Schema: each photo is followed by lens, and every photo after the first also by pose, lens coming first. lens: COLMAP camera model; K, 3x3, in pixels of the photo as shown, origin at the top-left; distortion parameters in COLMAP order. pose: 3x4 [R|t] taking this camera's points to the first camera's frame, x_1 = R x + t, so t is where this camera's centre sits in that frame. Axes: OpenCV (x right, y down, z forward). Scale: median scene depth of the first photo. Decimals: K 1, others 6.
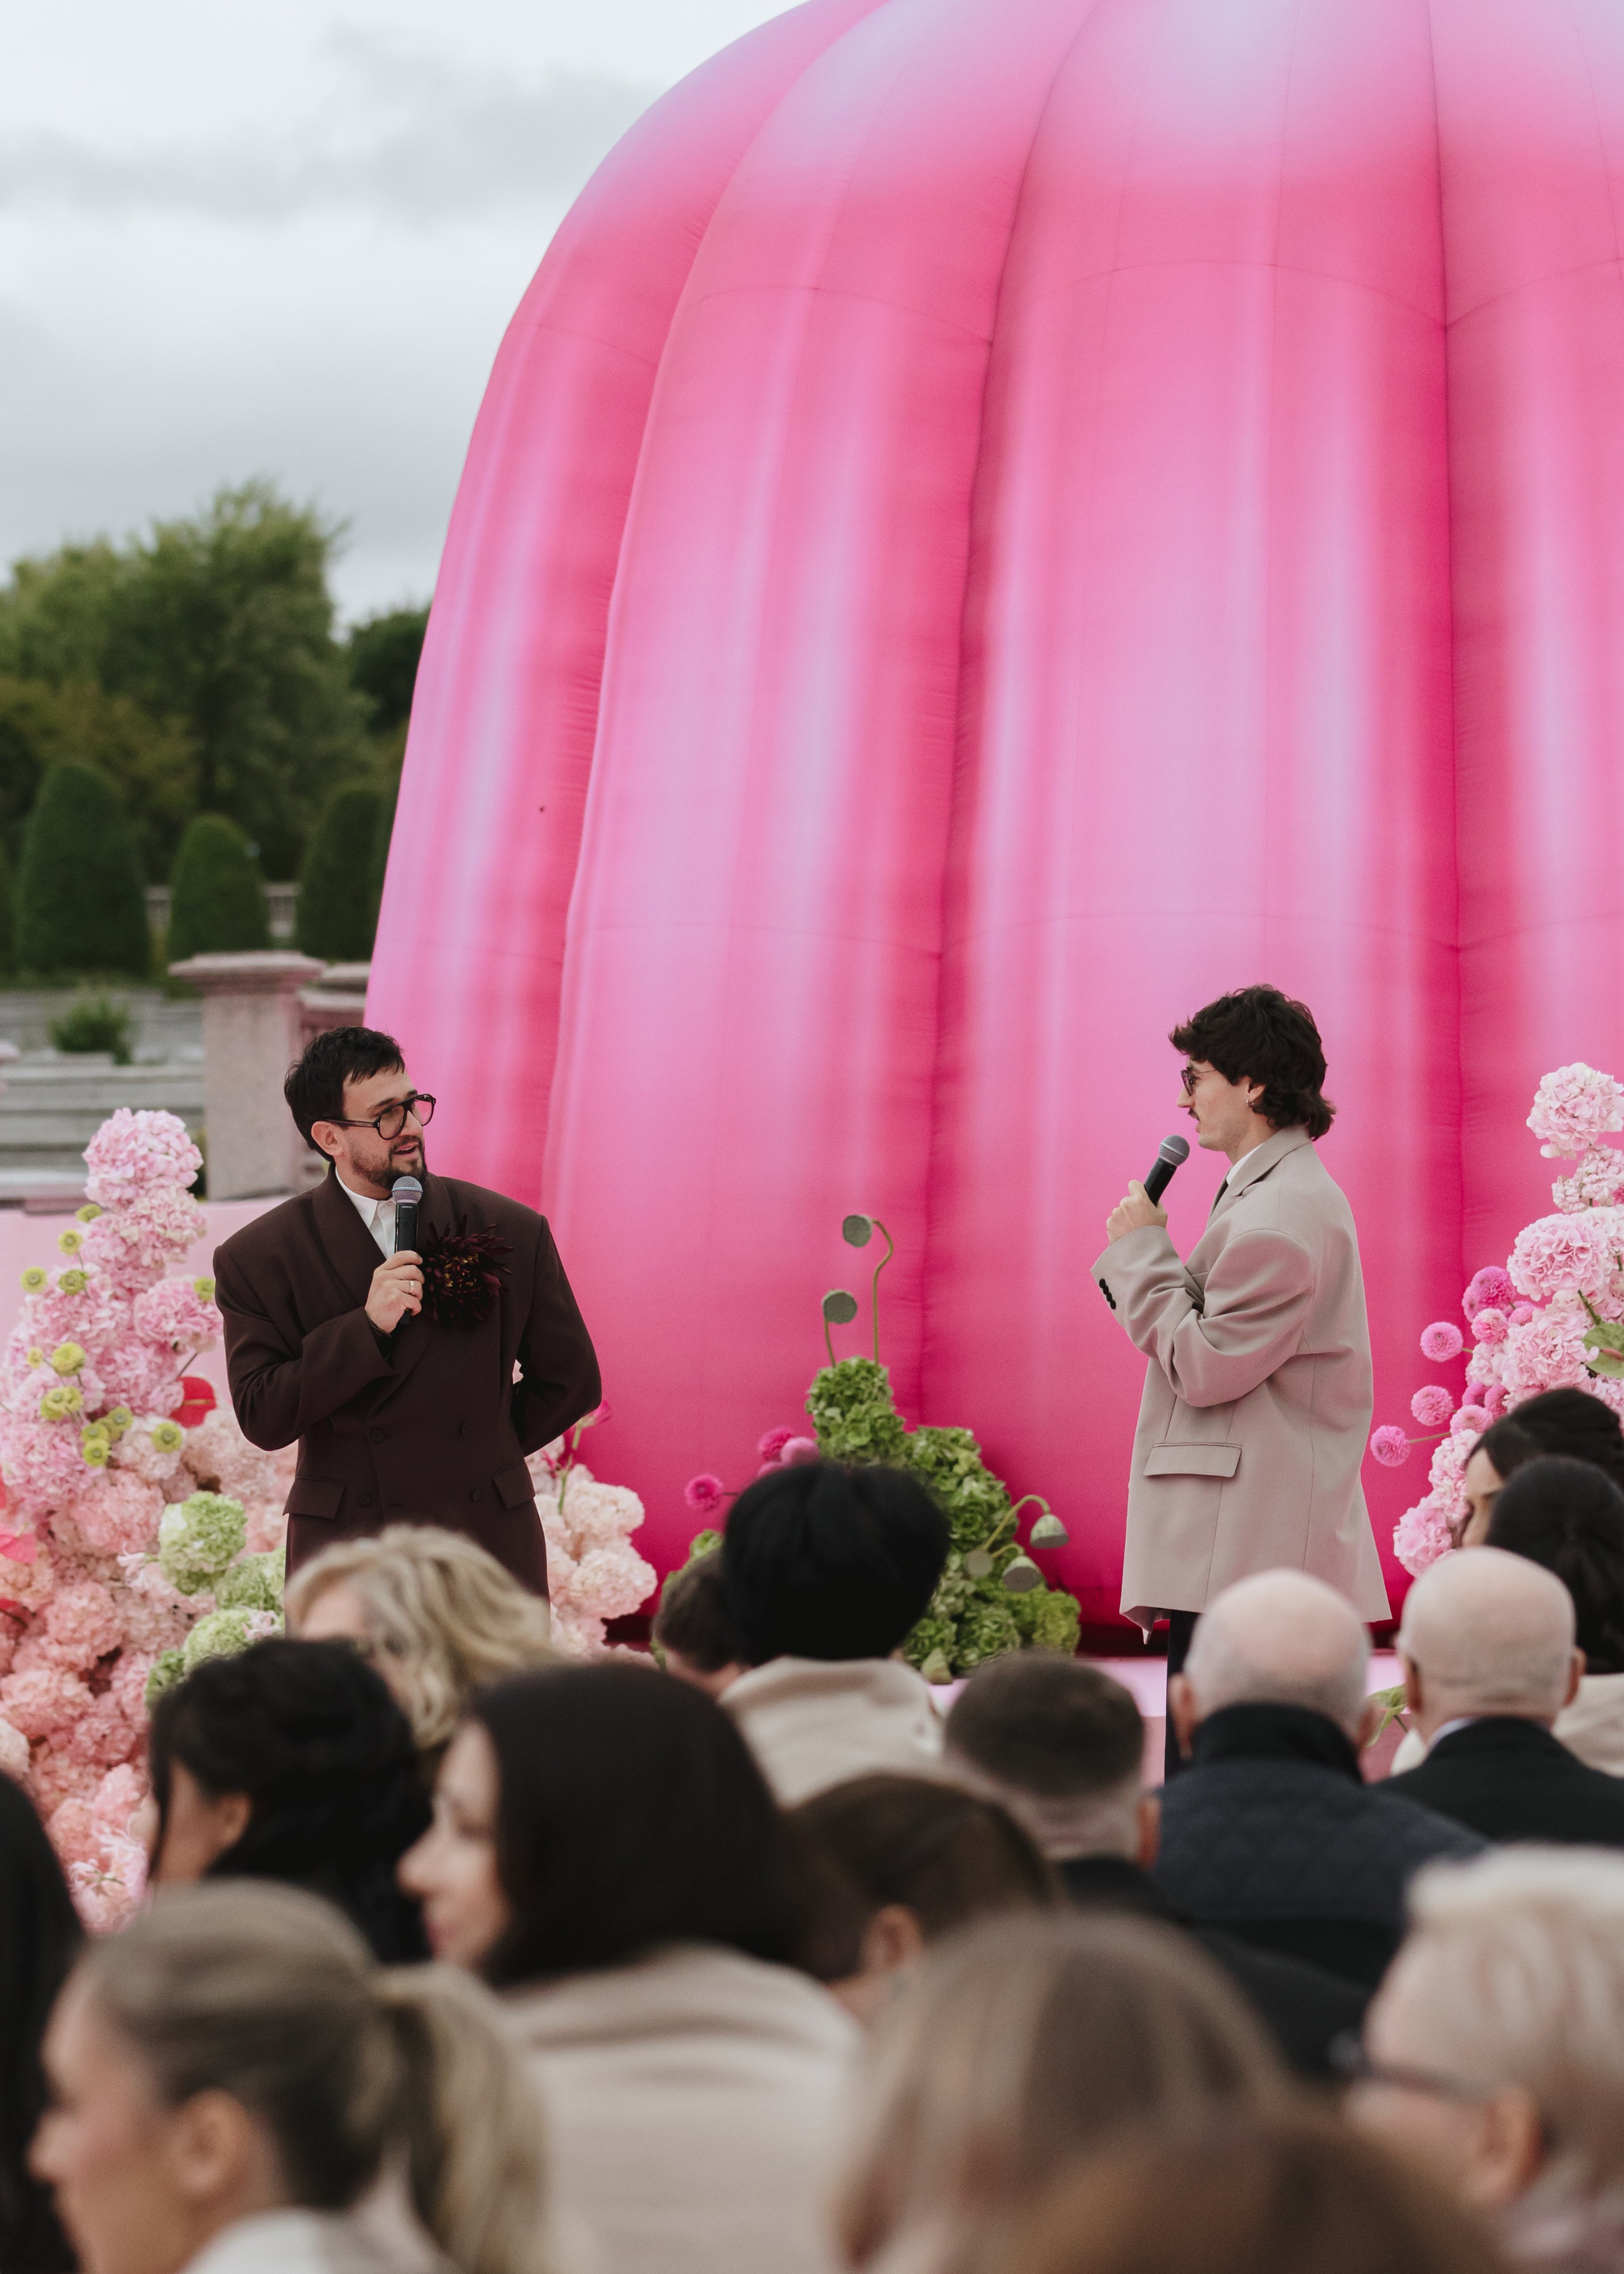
lens RADIAL K [[10472.2, 0, 812.0], [0, 10472.2, 1137.0], [0, 0, 1]] dist [0.087073, 0.462261]
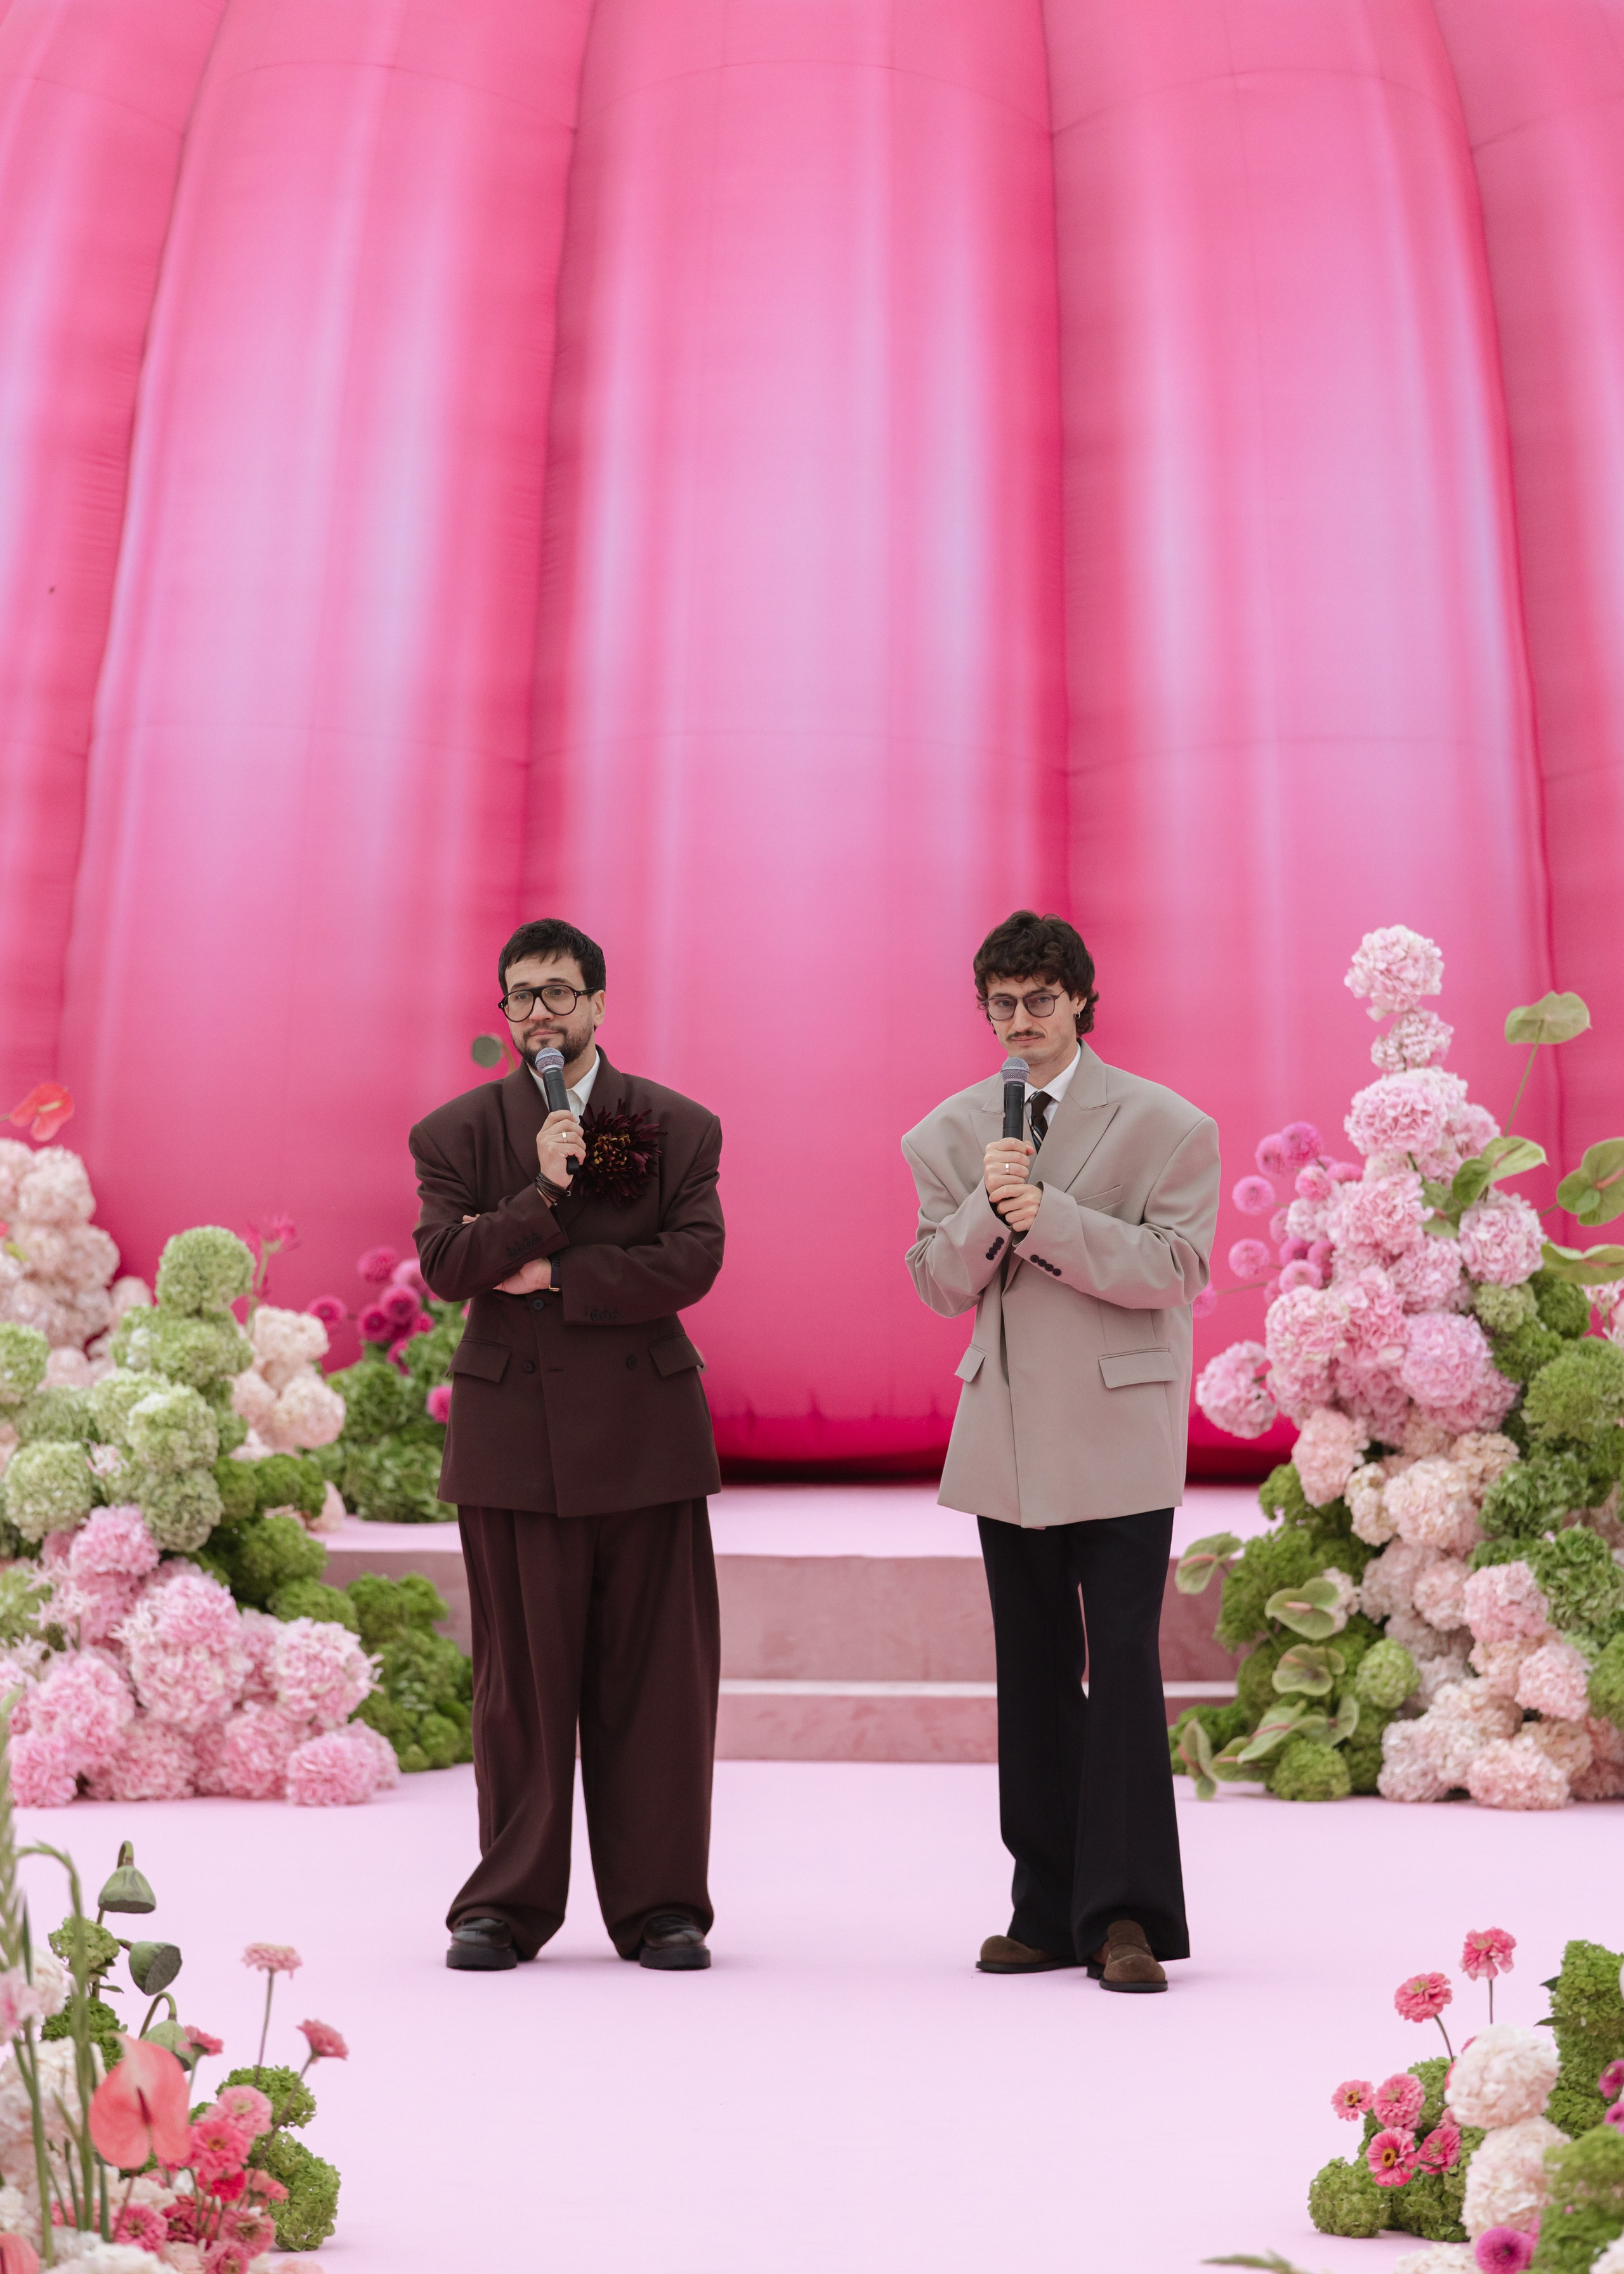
lens RADIAL K [[14373.0, 0, 709.4], [0, 14373.0, 1135.9], [0, 0, 1]] dist [0.656687, -53.937705]
pose [[0.980559, 0.017331, 0.195458, -0.236977], [-0.024173, 0.999174, 0.032673, -0.027484], [-0.194730, -0.036763, 0.980168, -0.322566]]
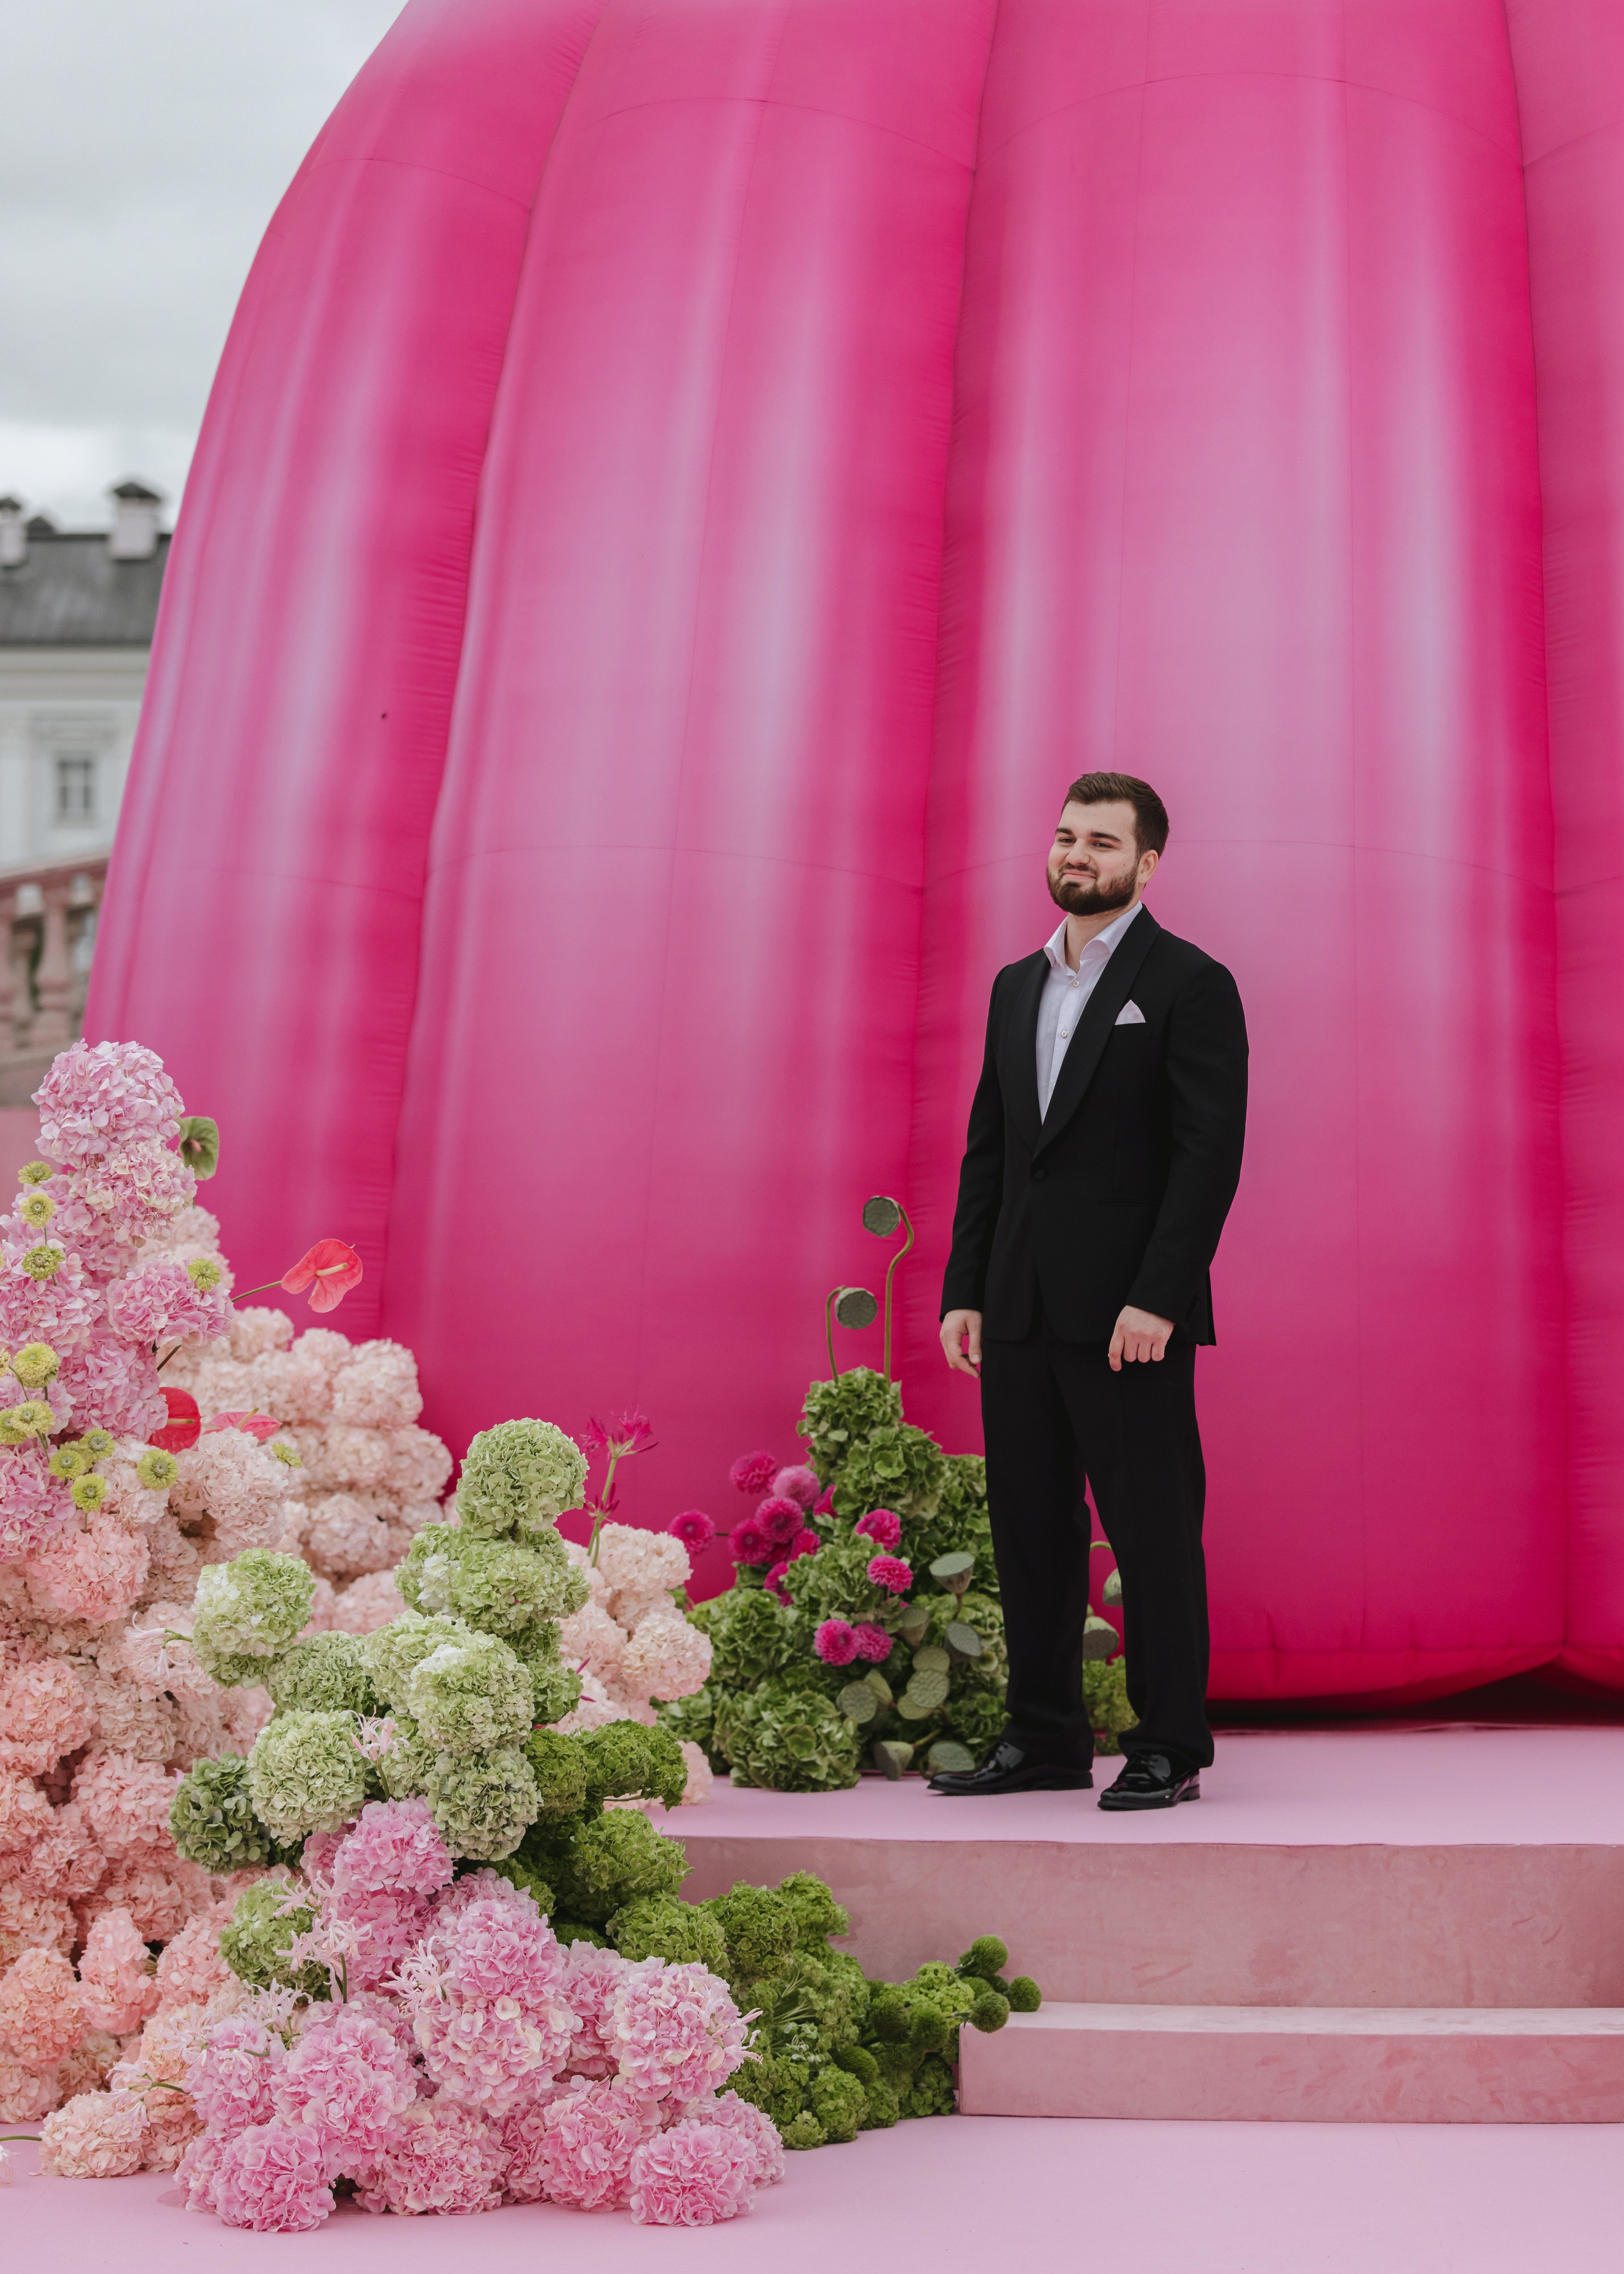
lens RADIAL K [[7058.4, 0, 812.0], [0, 7058.4, 1137.0], [0, 0, 1]] dist [-0.045810, 0.725186]
pose [[0.983395, 0.019591, 0.180418, -0.100302], [-0.018562, 0.999800, -0.007387, 0.006991], [-0.180527, 0.003915, 0.983562, 0.454938]]
